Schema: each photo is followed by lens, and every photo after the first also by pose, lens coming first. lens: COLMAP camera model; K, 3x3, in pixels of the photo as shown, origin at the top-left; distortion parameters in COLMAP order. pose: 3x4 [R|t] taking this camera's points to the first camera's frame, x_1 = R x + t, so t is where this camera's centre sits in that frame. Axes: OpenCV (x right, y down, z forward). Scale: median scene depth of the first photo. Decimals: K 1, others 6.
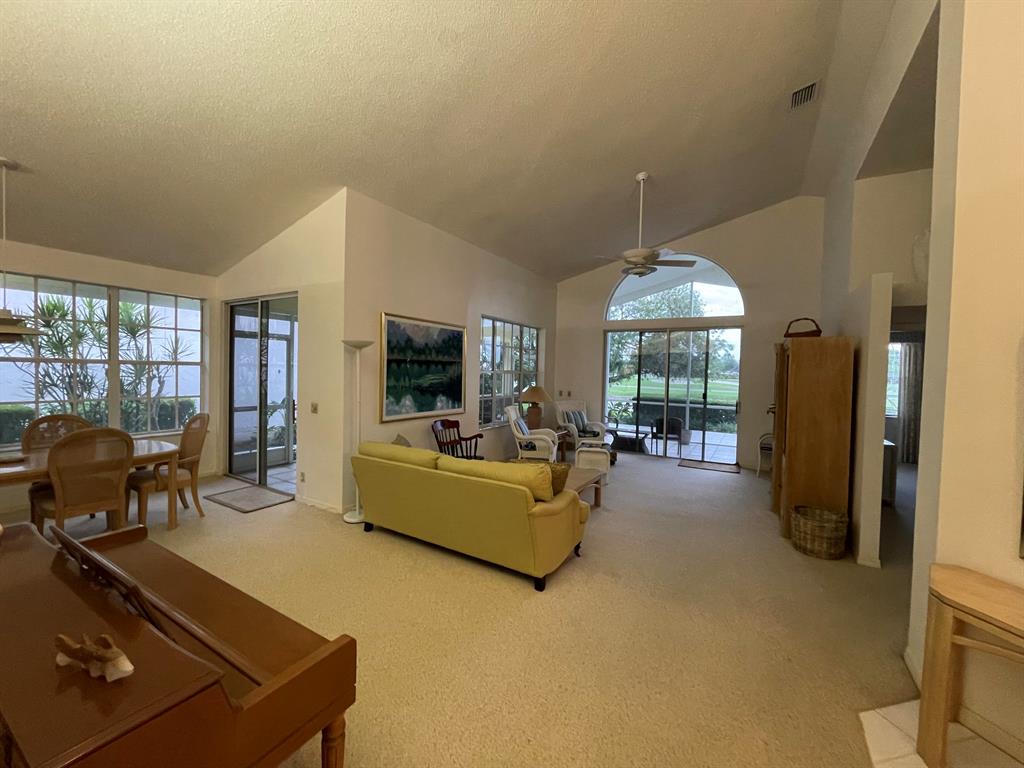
lens RADIAL K [[415.1, 0, 512.0], [0, 415.1, 380.9], [0, 0, 1]] dist [-0.007617, 0.000637]
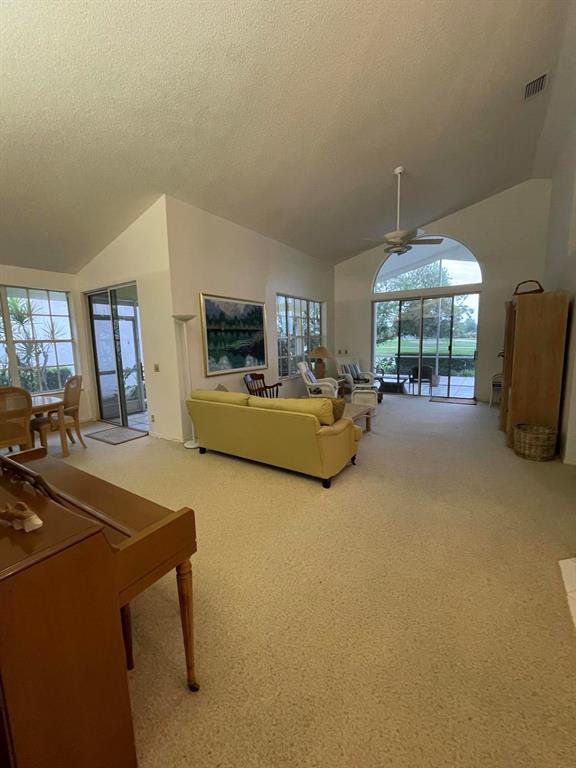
lens RADIAL K [[311.3, 0, 292.3], [0, 311.3, 381.8], [0, 0, 1]] dist [-0.007617, 0.000637]
pose [[0.998343, -0.042264, -0.039054, 0.004576], [0.046269, 0.993062, 0.108110, 0.019088], [0.034214, -0.109738, 0.993372, -0.000930]]
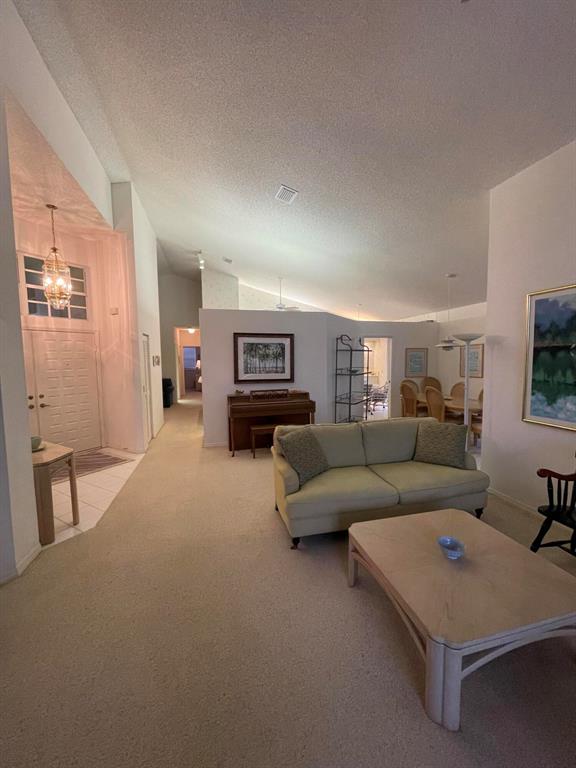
lens RADIAL K [[311.3, 0, 288.8], [0, 311.3, 384.3], [0, 0, 1]] dist [-0.007617, 0.000637]
pose [[-0.709413, 0.041000, -0.703599, 0.477134], [-0.027987, 0.995880, 0.086250, -0.018106], [0.704237, 0.080878, -0.705343, 1.059592]]
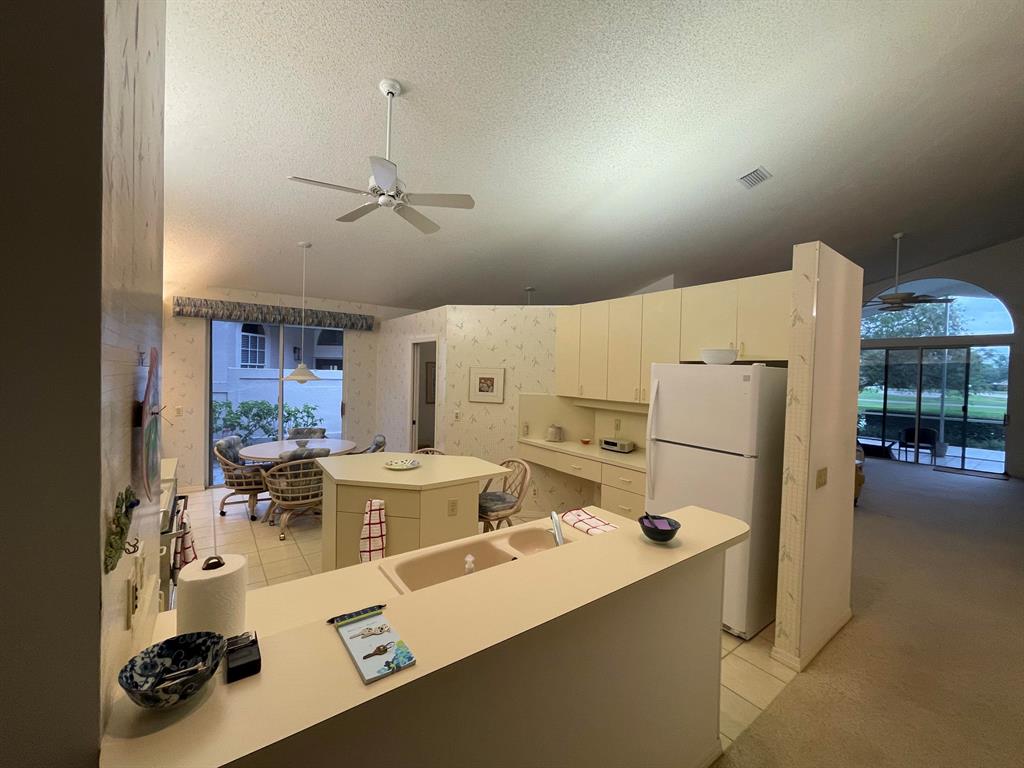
lens RADIAL K [[415.1, 0, 510.7], [0, 415.1, 381.0], [0, 0, 1]] dist [-0.007617, 0.000637]
pose [[0.921326, 0.004315, -0.388766, -0.308105], [-0.010868, 0.999834, -0.014658, -0.011730], [0.388638, 0.017729, 0.921220, -0.665015]]
